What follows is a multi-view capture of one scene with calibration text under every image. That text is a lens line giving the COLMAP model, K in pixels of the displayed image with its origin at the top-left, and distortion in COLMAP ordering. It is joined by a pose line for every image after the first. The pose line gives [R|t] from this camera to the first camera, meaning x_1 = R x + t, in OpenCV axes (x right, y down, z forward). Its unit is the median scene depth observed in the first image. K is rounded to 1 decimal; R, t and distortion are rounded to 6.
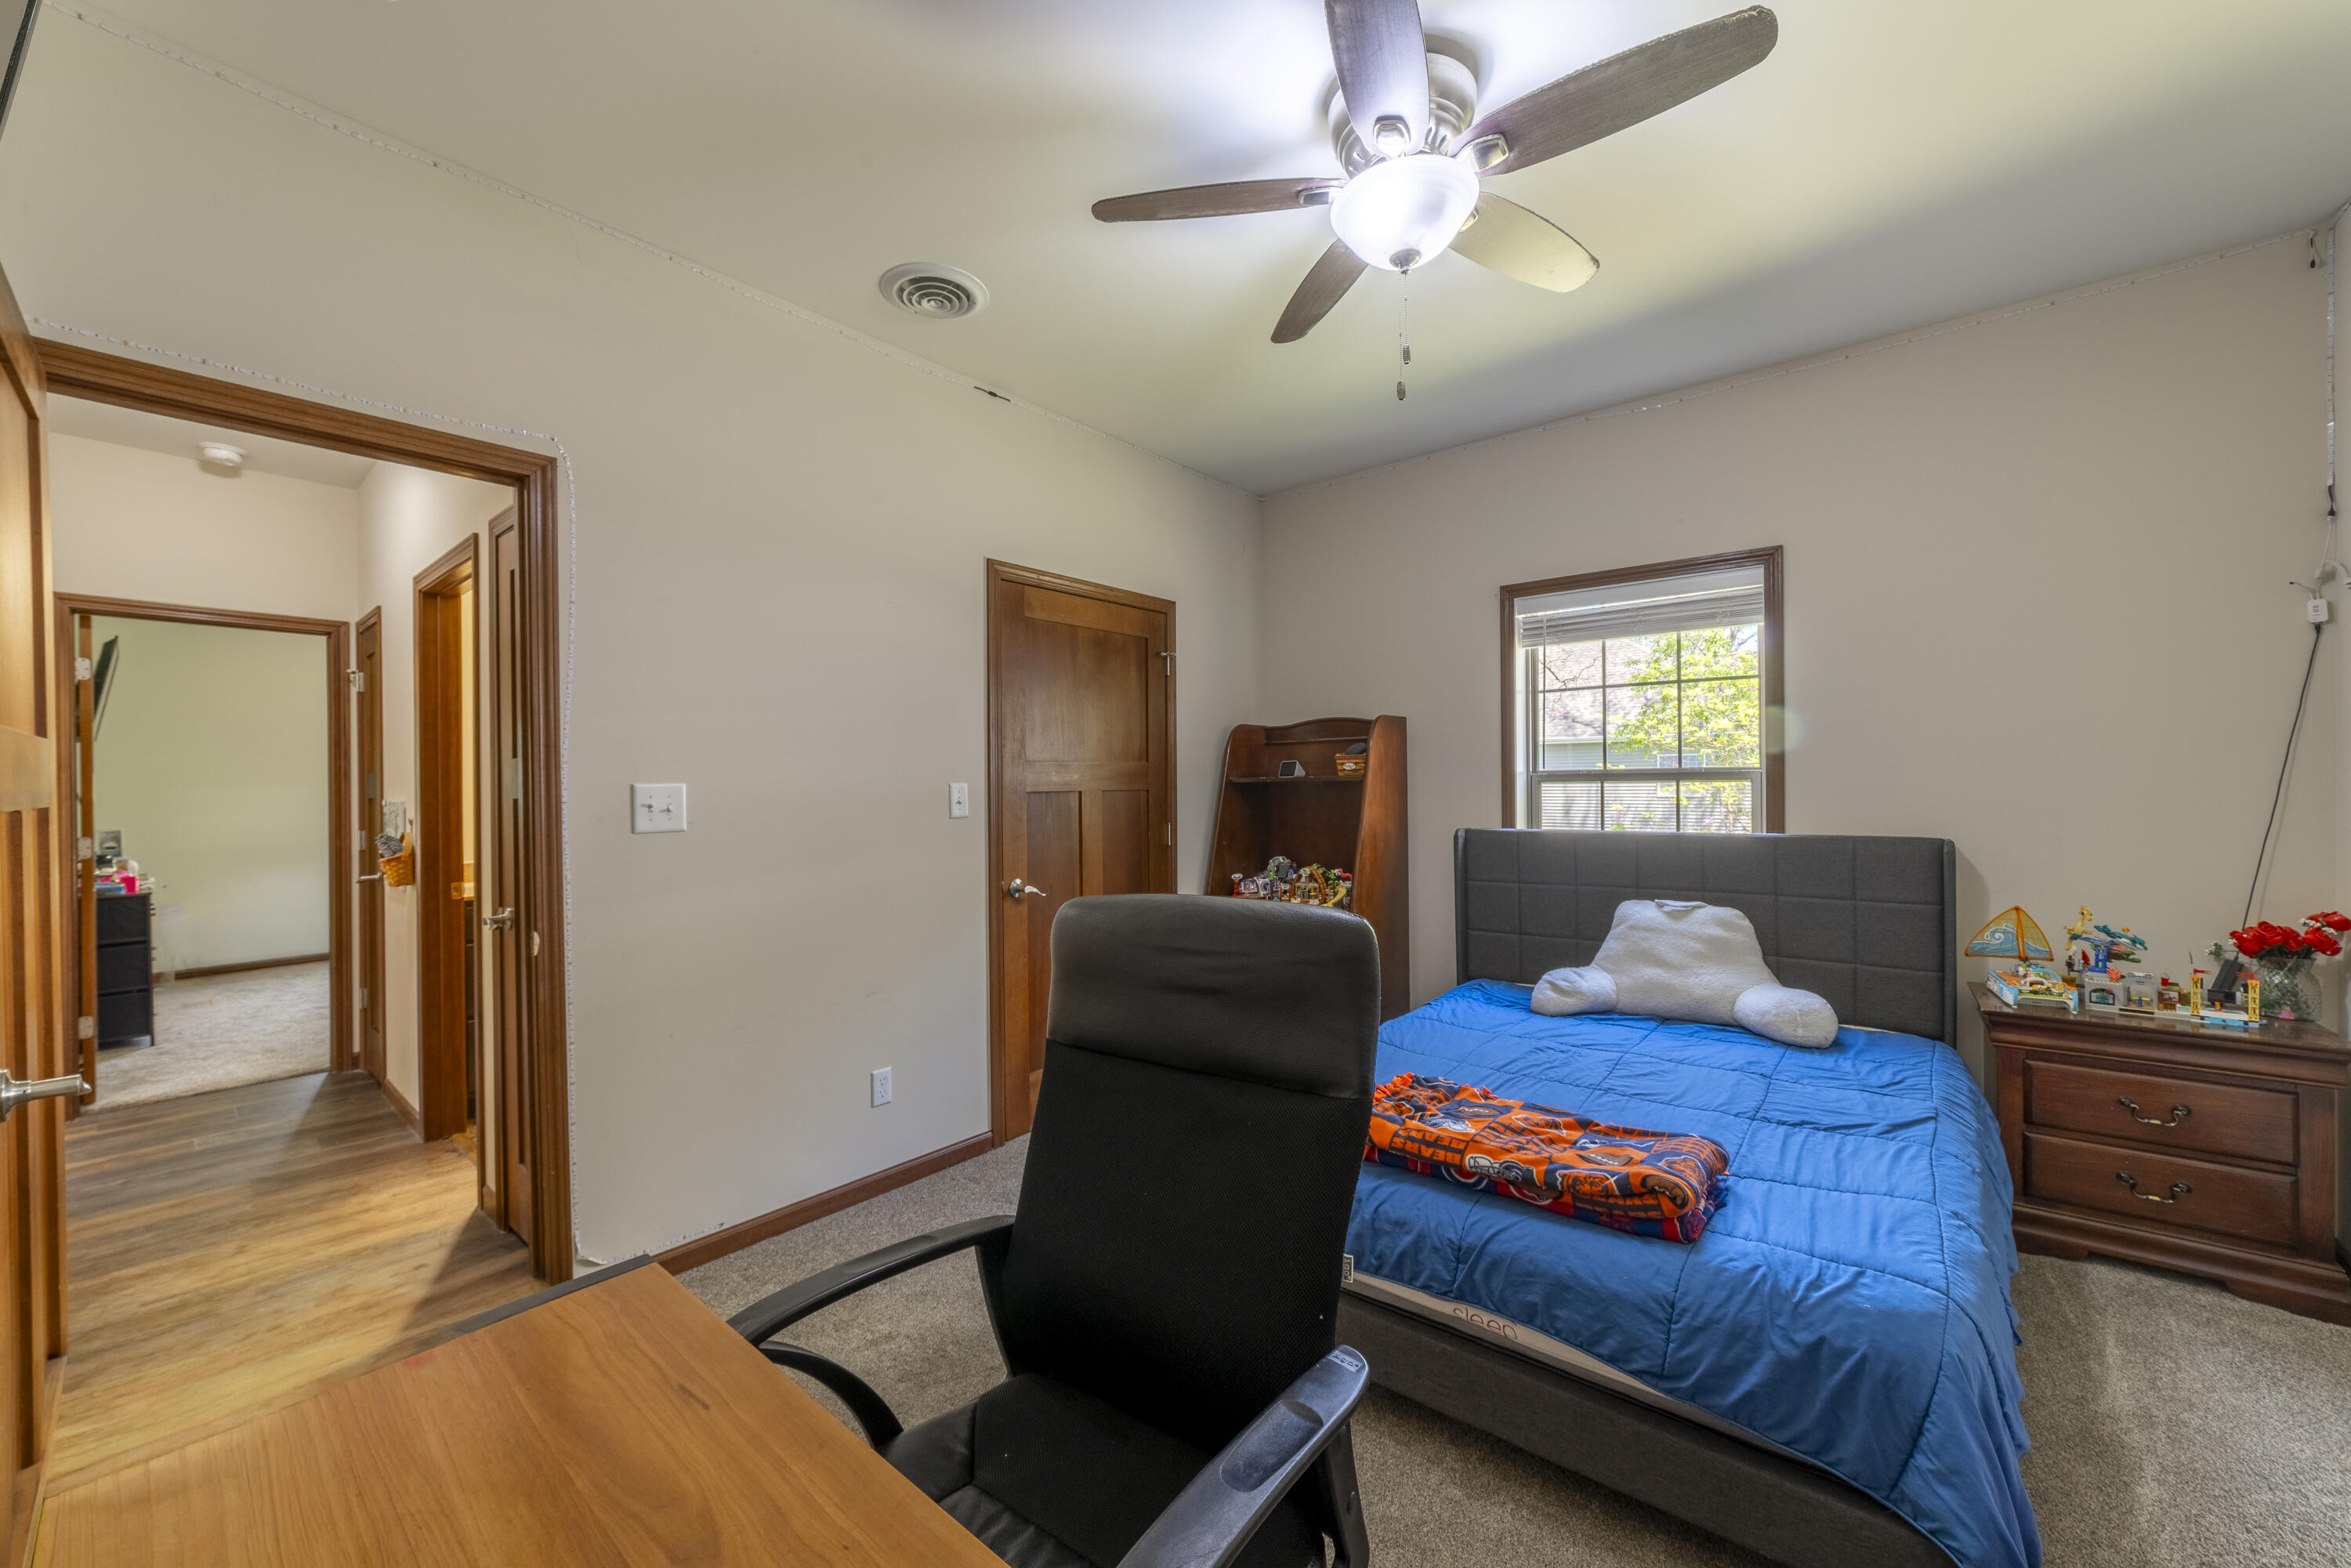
lens RADIAL K [[894.3, 0, 1191.2], [0, 894.3, 787.6], [0, 0, 1]] dist [-0.009030, 0.000076]
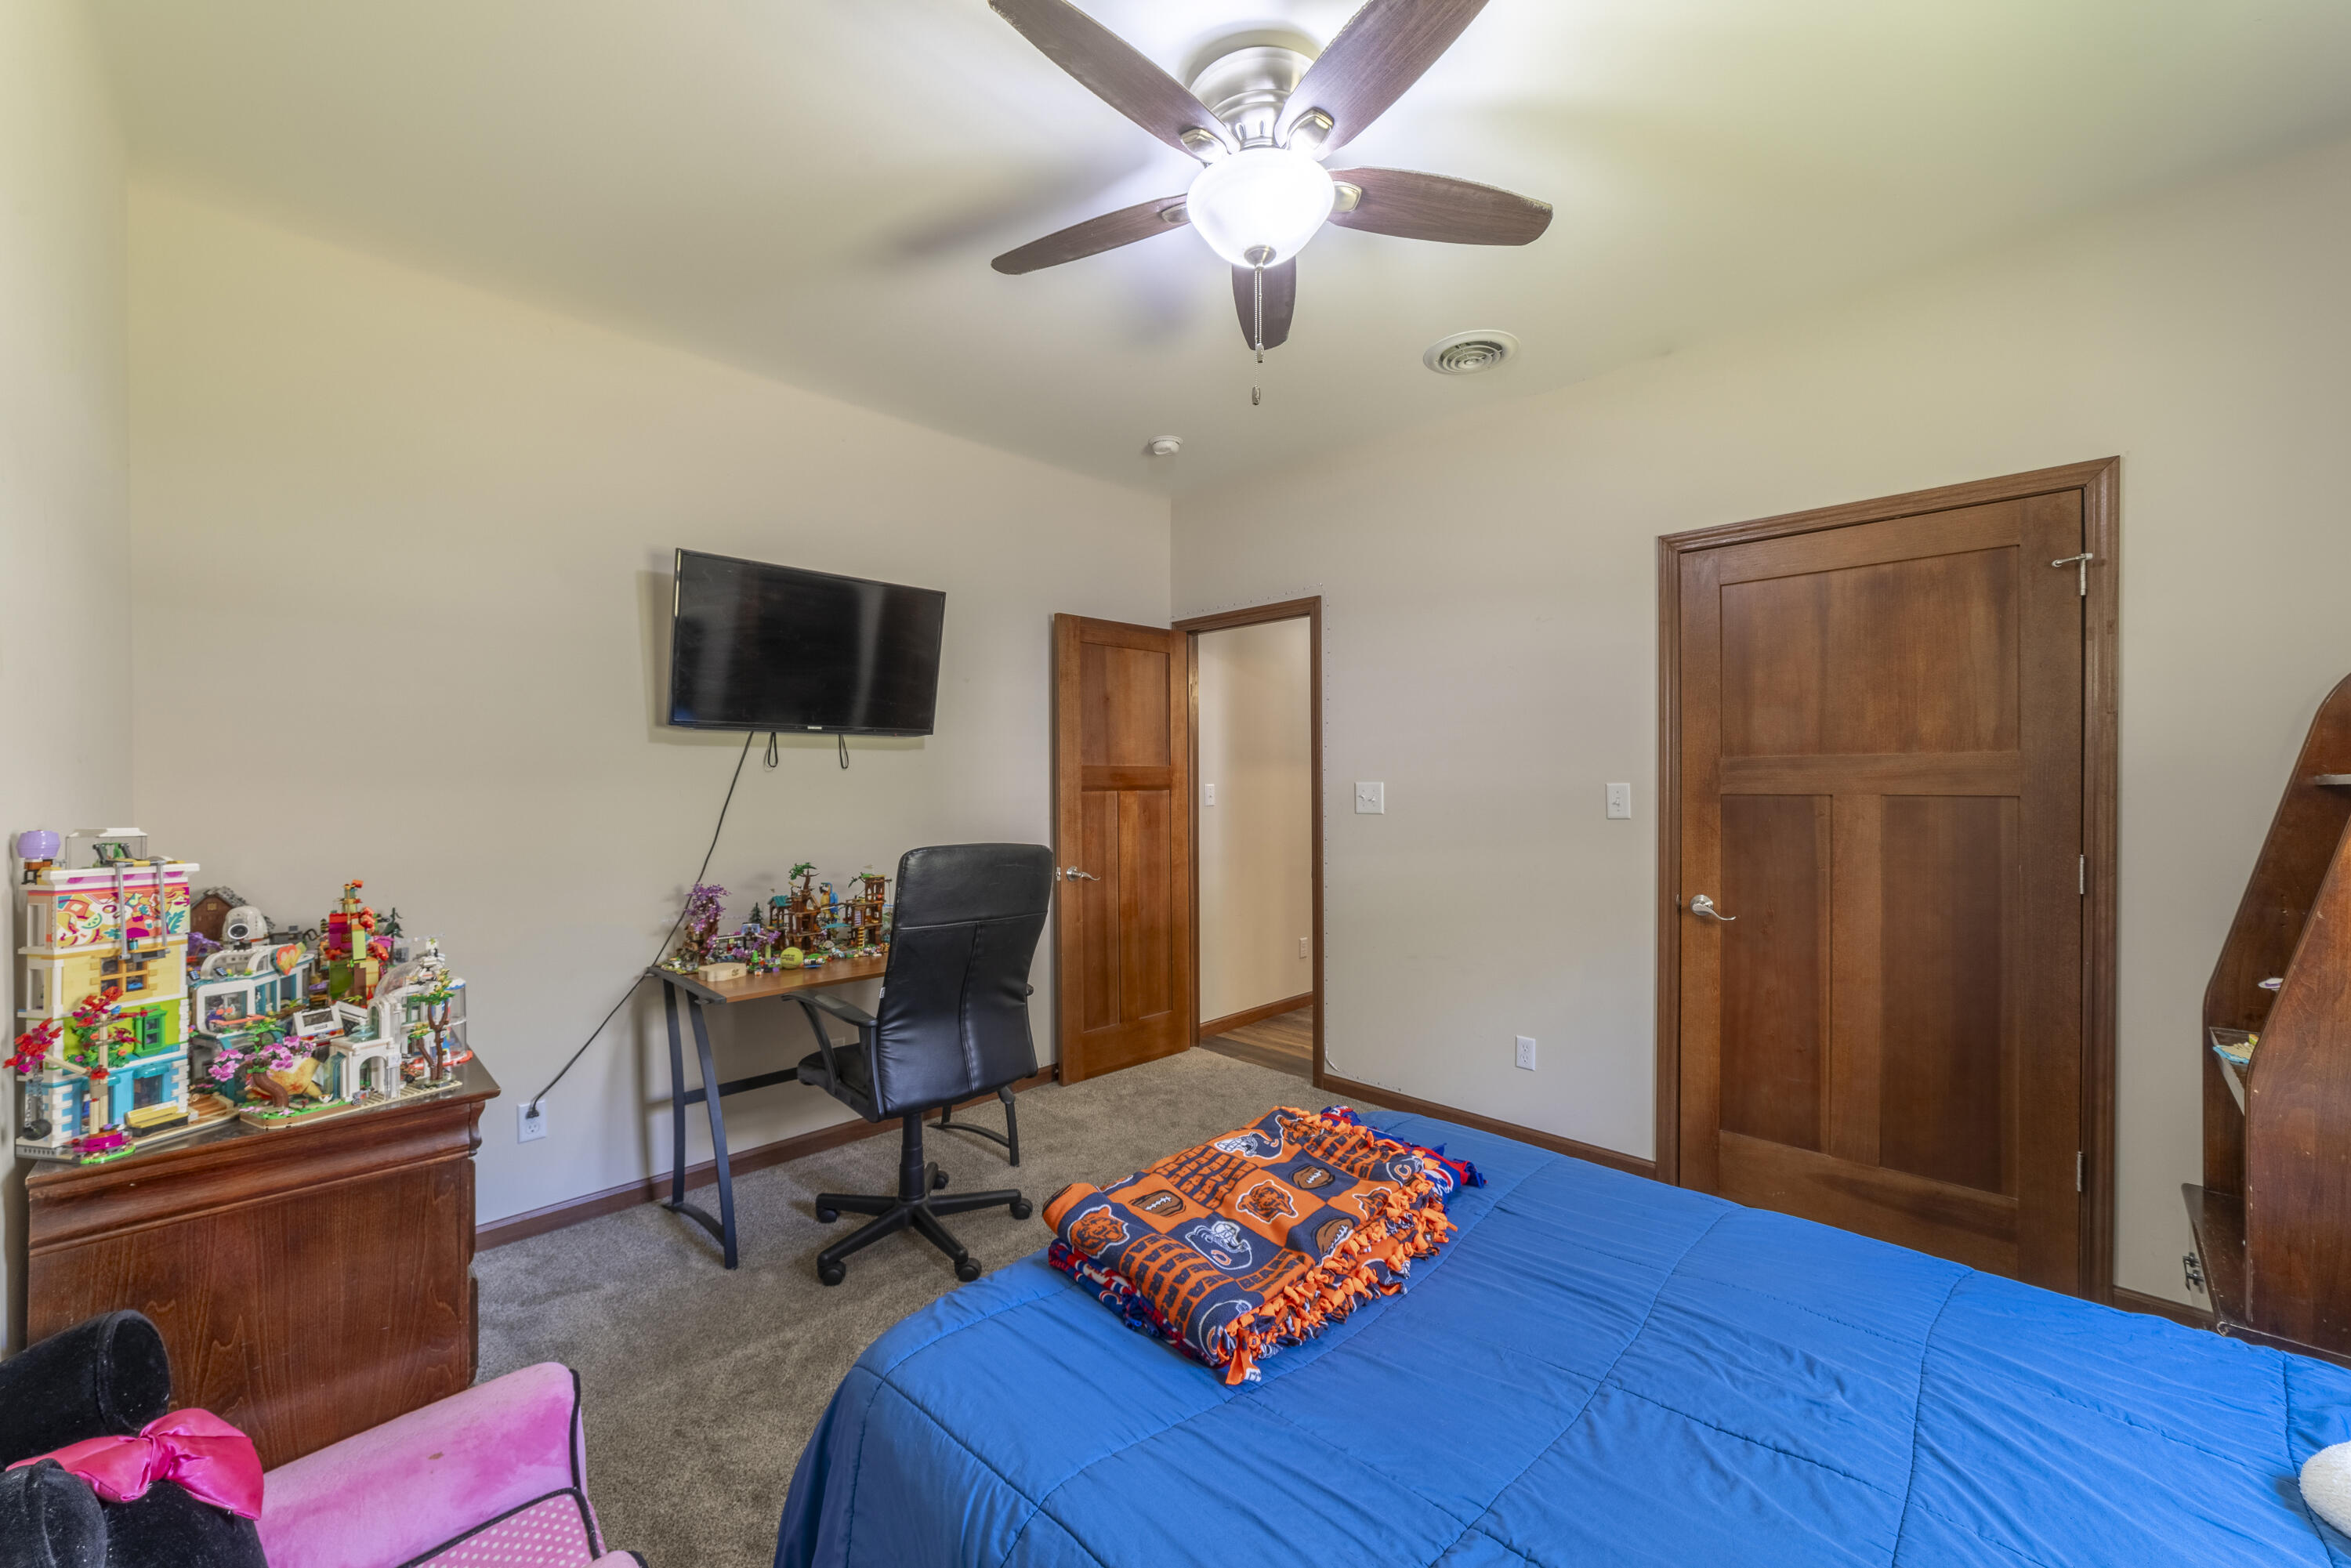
lens RADIAL K [[935.1, 0, 1190.2], [0, 935.1, 784.0], [0, 0, 1]] dist [-0.000362, 0.000019]
pose [[-0.085748, 0.013372, -0.996227, 0.795227], [-0.000145, 0.999910, 0.013434, -0.017798], [0.996317, 0.001297, -0.085738, 0.626924]]
